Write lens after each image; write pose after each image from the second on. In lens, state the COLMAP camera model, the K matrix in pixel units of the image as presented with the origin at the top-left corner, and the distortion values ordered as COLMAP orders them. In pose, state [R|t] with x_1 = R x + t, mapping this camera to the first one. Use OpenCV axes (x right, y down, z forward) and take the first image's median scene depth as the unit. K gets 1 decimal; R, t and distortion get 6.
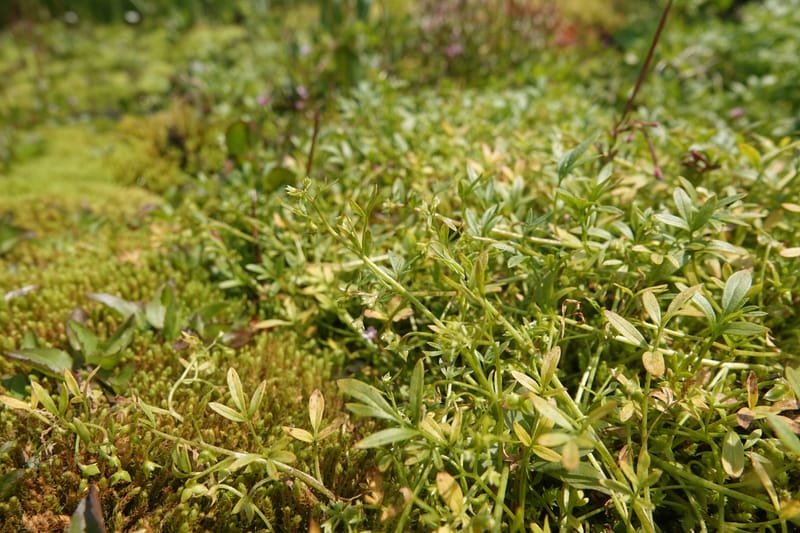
lens RADIAL K [[575.3, 0, 399.9], [0, 575.3, 265.9], [0, 0, 1]] dist [0.000123, -0.002231]
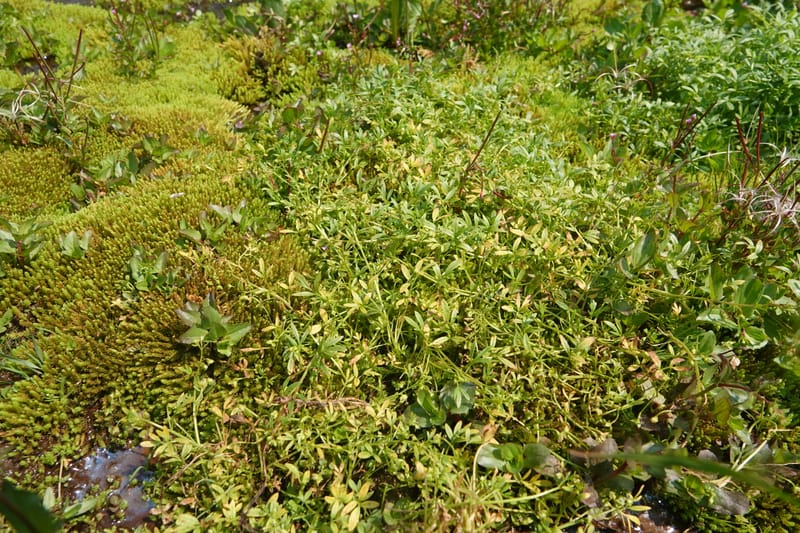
lens RADIAL K [[575.3, 0, 400.1], [0, 575.3, 266.8], [0, 0, 1]] dist [0.000123, -0.002231]
pose [[0.976813, 0.193825, -0.090934, 0.473508], [-0.164031, 0.950490, 0.263937, -0.477062], [0.137589, -0.242901, 0.960244, -1.201775]]
